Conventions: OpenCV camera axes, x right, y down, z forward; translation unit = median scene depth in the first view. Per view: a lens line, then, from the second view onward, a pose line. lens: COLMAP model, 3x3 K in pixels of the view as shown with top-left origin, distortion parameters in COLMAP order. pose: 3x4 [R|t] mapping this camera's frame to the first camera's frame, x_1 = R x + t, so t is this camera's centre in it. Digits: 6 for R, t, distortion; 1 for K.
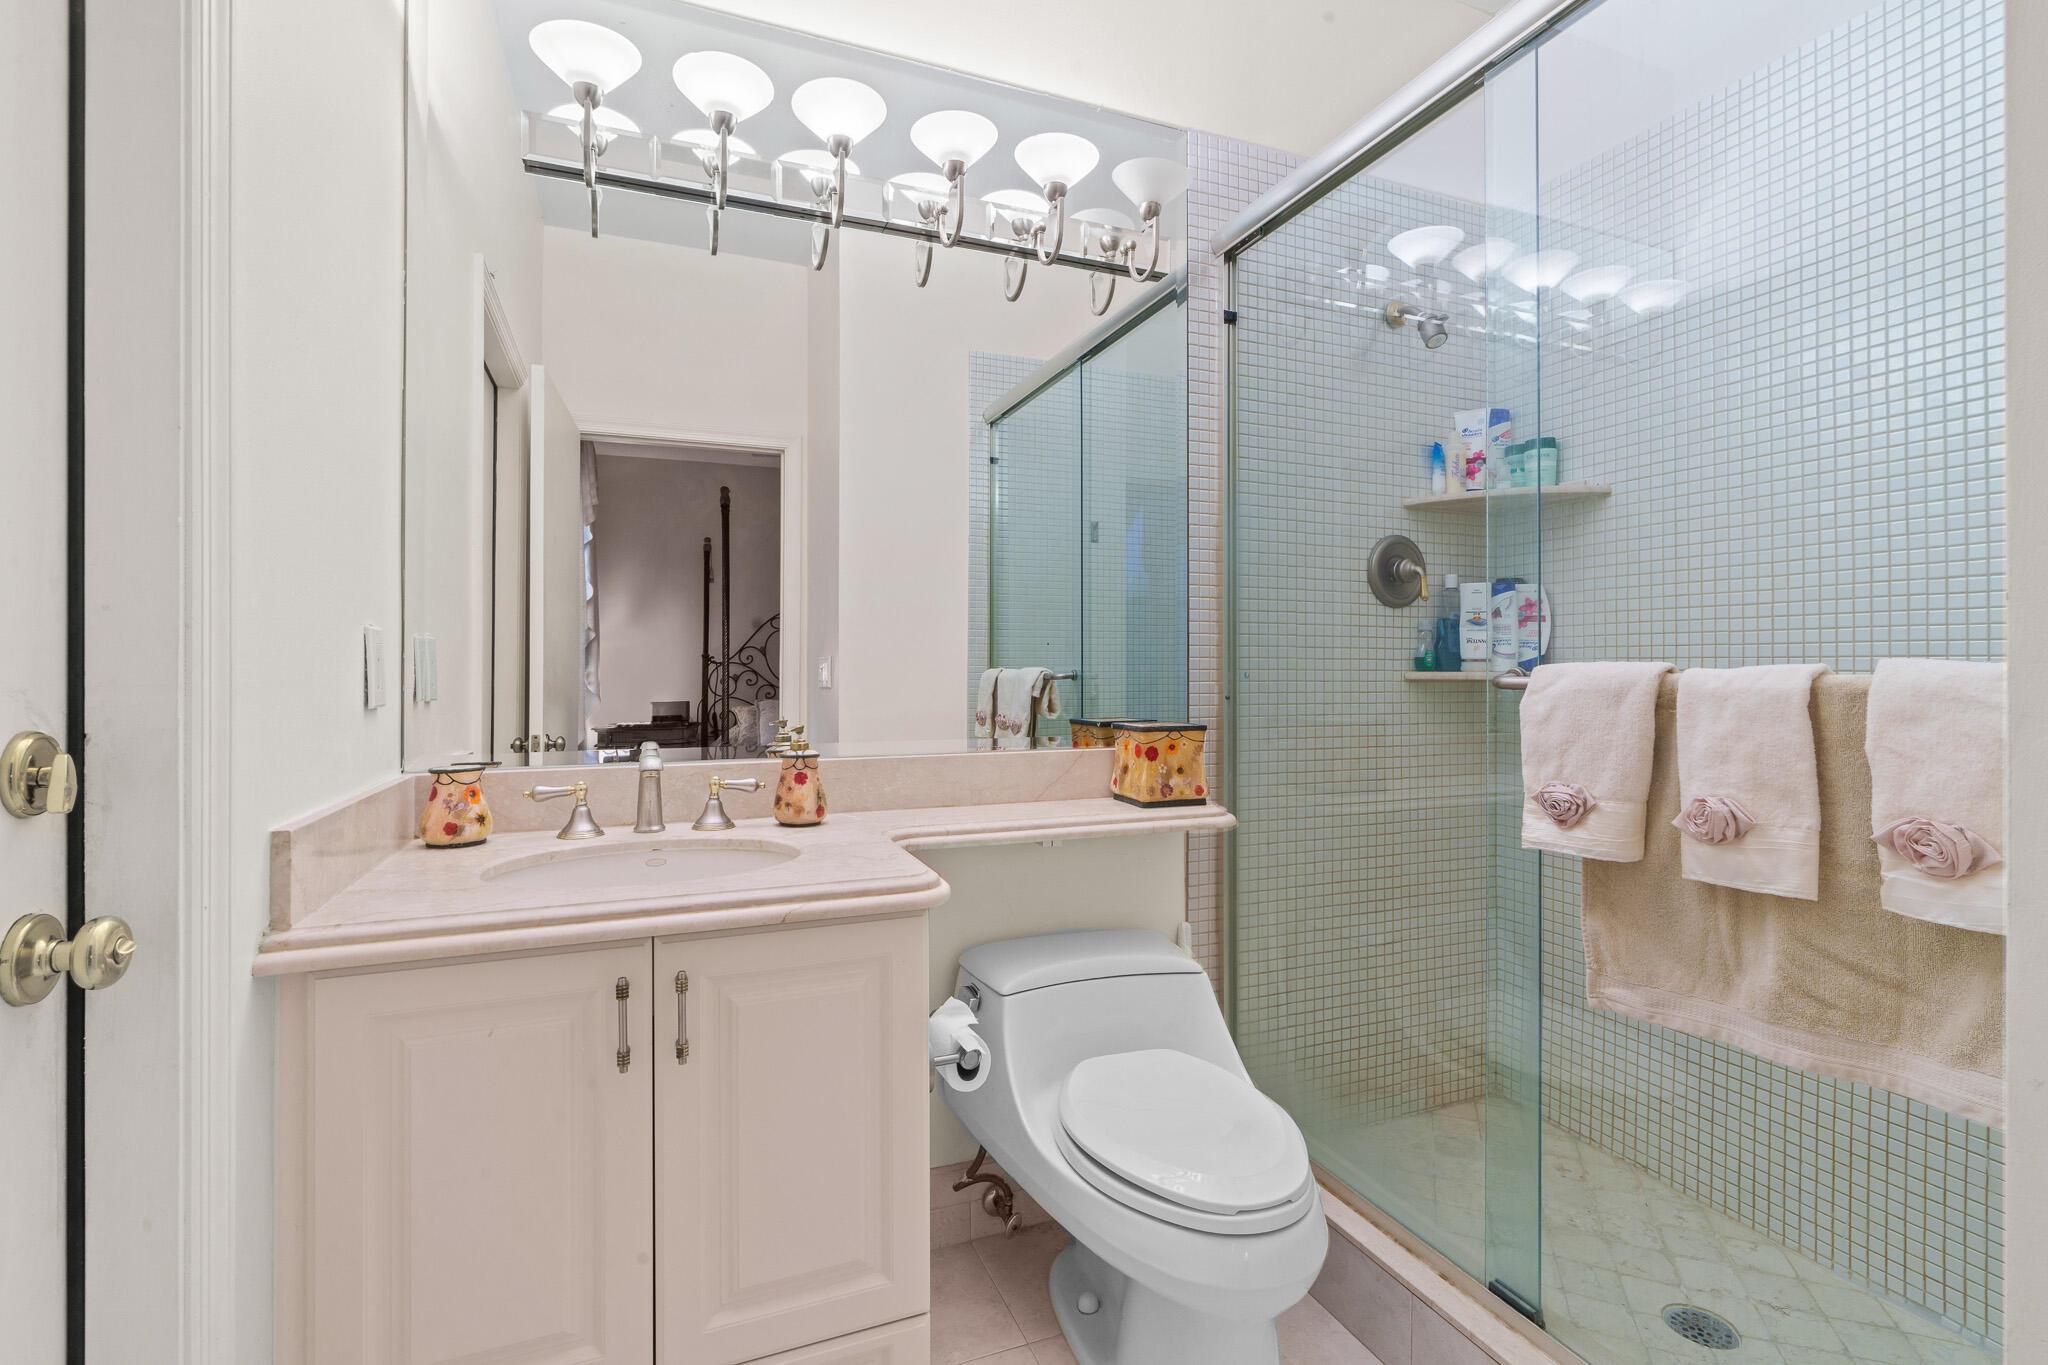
lens RADIAL K [[935.9, 0, 1020.5], [0, 935.9, 671.1], [0, 0, 1]] dist [-0.008896, 0.001631]
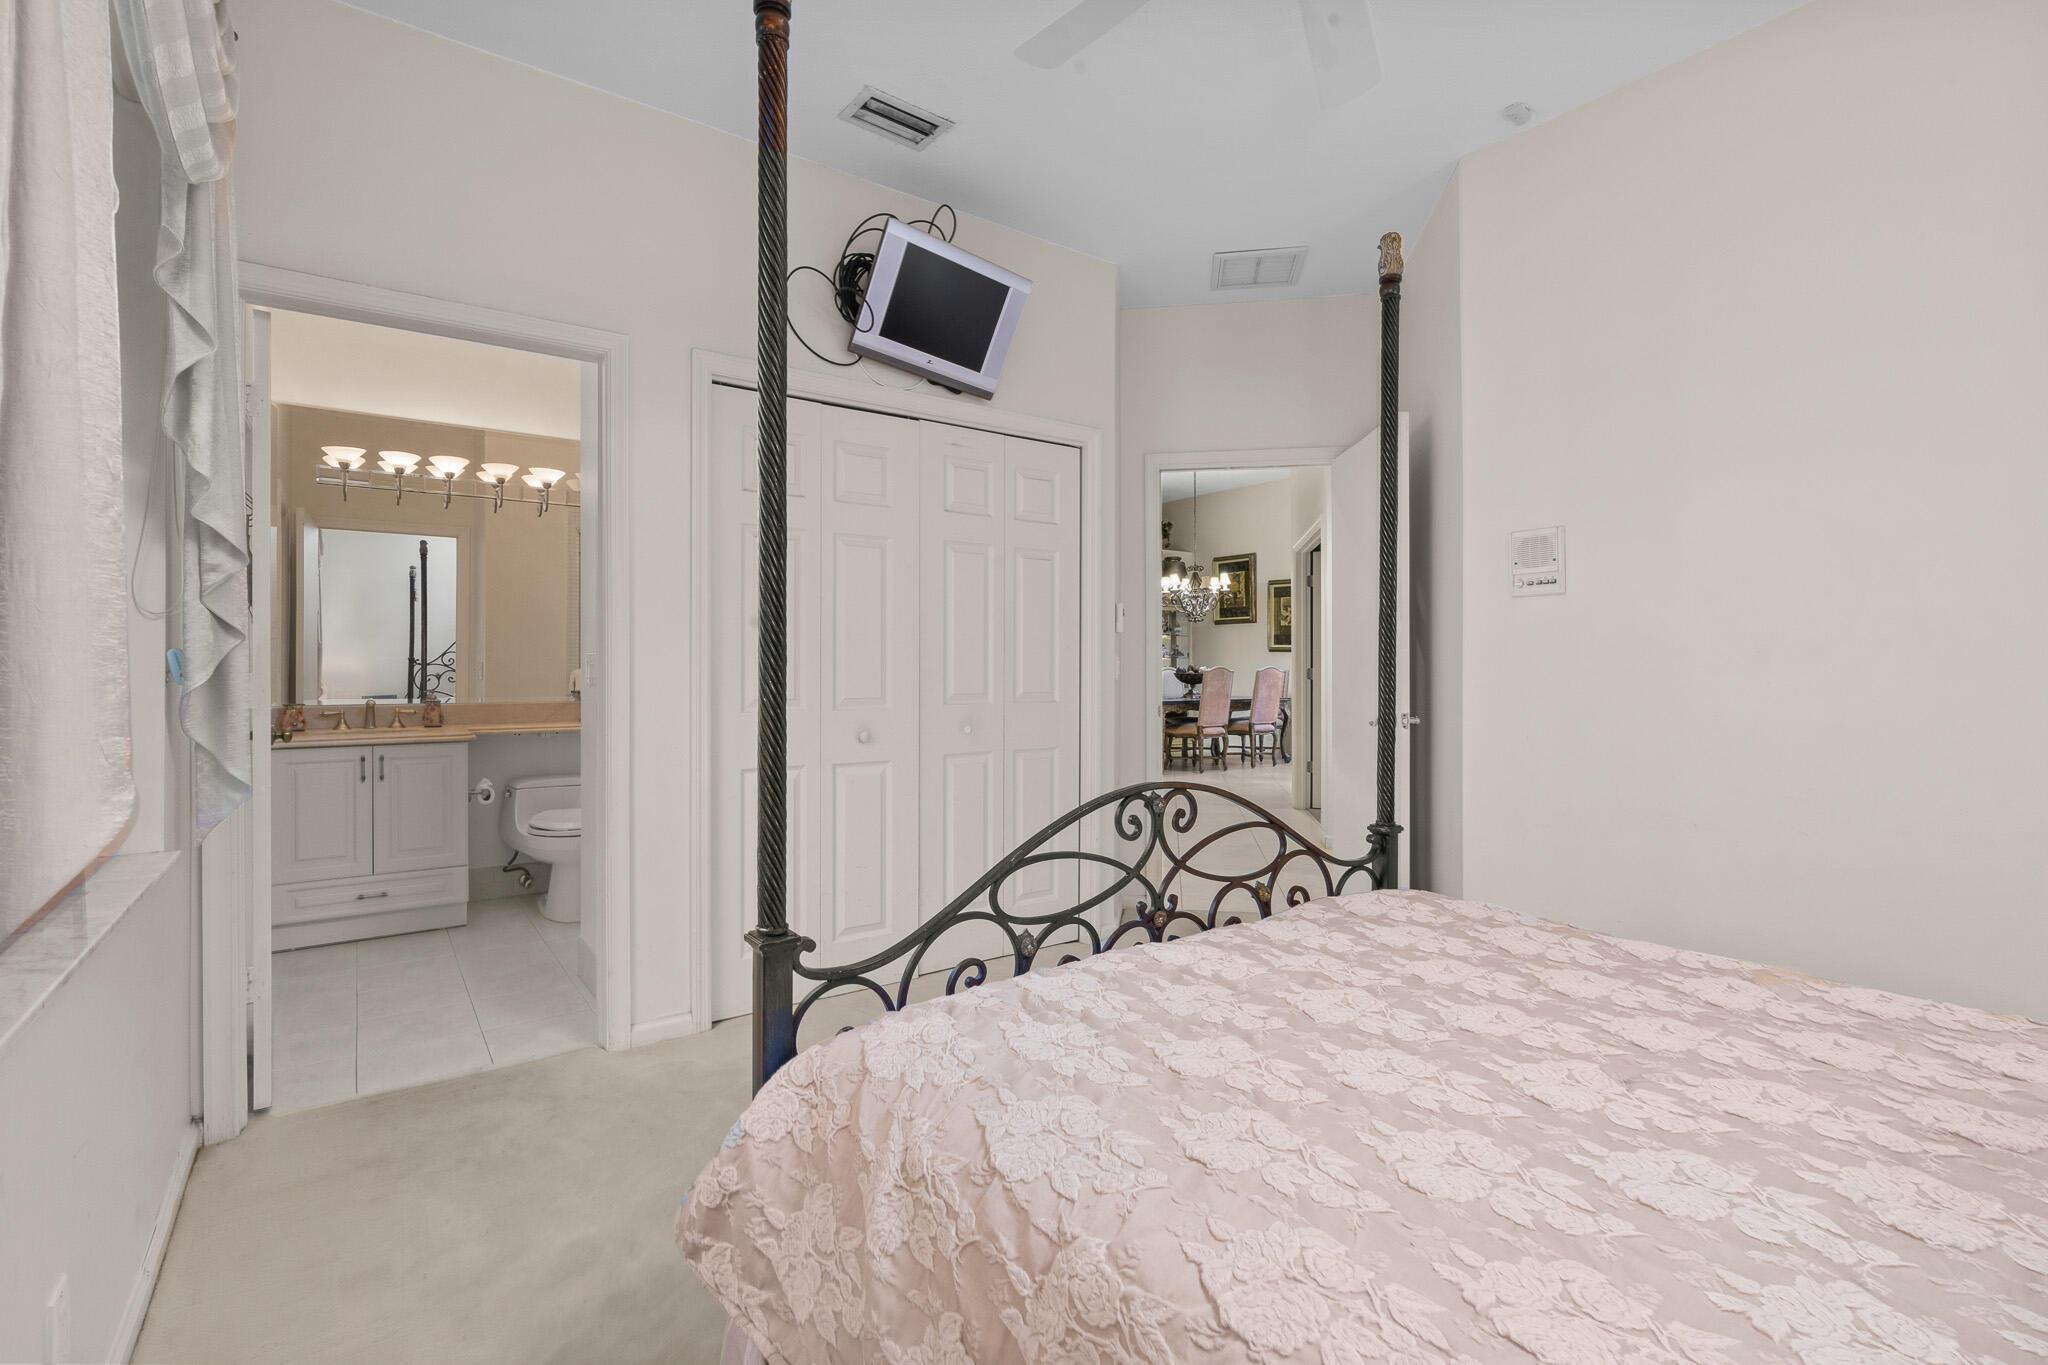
lens RADIAL K [[925.8, 0, 1026.1], [0, 925.8, 680.5], [0, 0, 1]] dist [-0.005241, 0.001222]
pose [[0.968593, 0.000515, 0.248651, 0.814059], [-0.002607, 0.999964, 0.008084, 0.004988], [-0.248638, -0.008479, 0.968559, -2.154798]]
